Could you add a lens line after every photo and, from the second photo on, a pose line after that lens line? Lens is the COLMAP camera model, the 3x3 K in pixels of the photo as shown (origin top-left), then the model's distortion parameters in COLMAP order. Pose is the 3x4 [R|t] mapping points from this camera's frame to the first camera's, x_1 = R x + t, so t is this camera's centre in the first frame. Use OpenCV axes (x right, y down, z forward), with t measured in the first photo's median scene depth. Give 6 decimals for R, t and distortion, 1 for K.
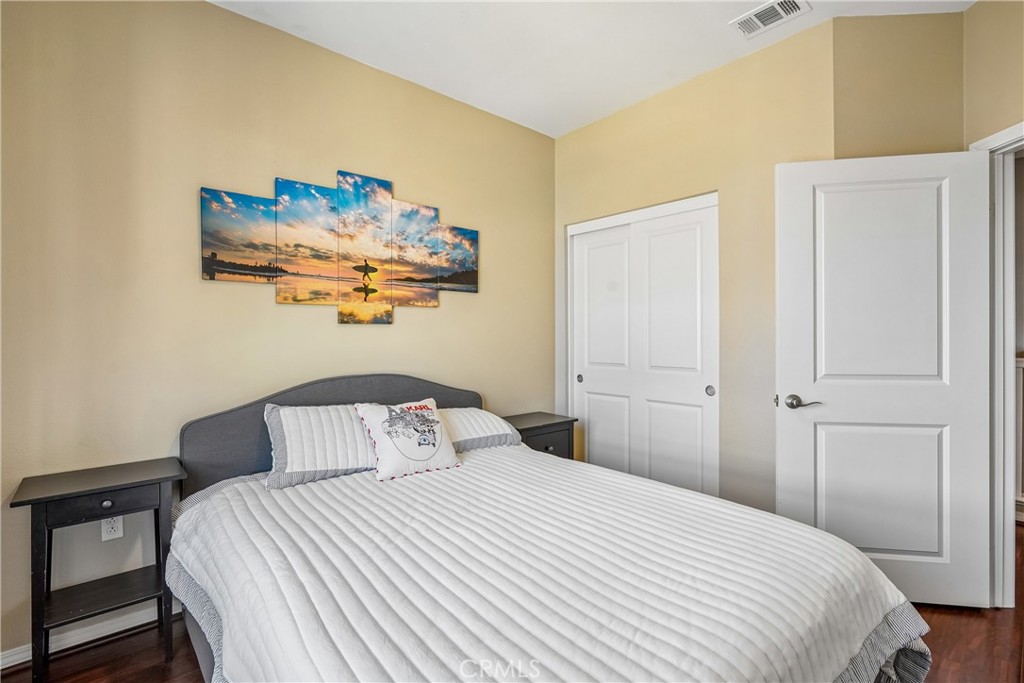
lens RADIAL K [[463.3, 0, 514.9], [0, 463.3, 338.4], [0, 0, 1]] dist [-0.000051, -0.000277]
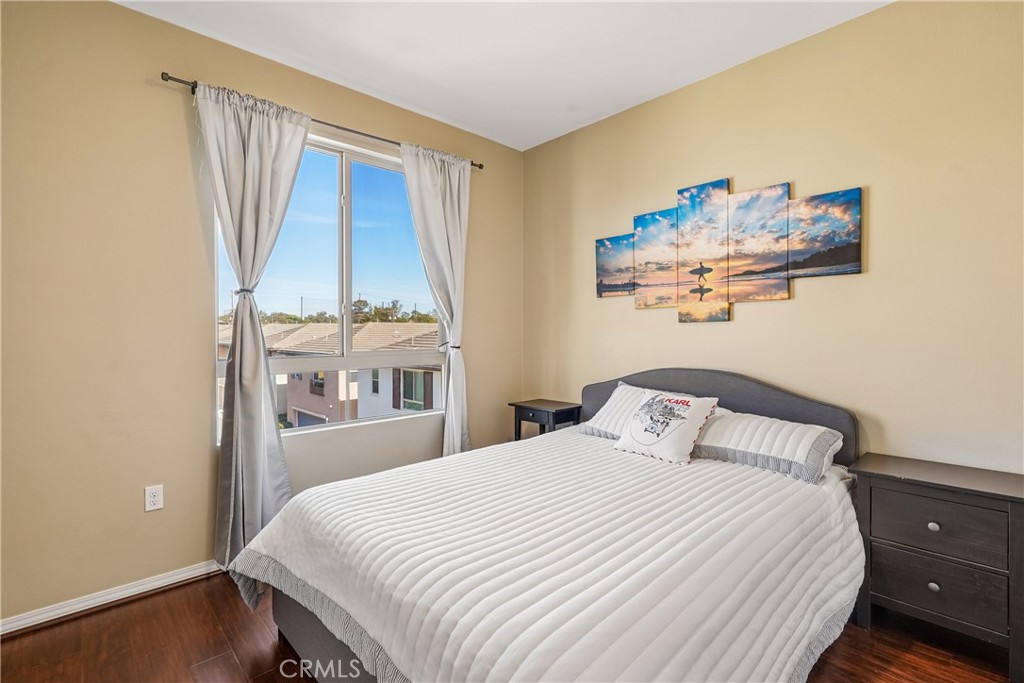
lens RADIAL K [[463.3, 0, 514.2], [0, 463.3, 337.2], [0, 0, 1]] dist [-0.000051, -0.000277]
pose [[0.061110, 0.008501, -0.998095, 0.728527], [-0.005472, 0.999952, 0.008182, -0.002380], [0.998116, 0.004961, 0.061154, 0.503620]]
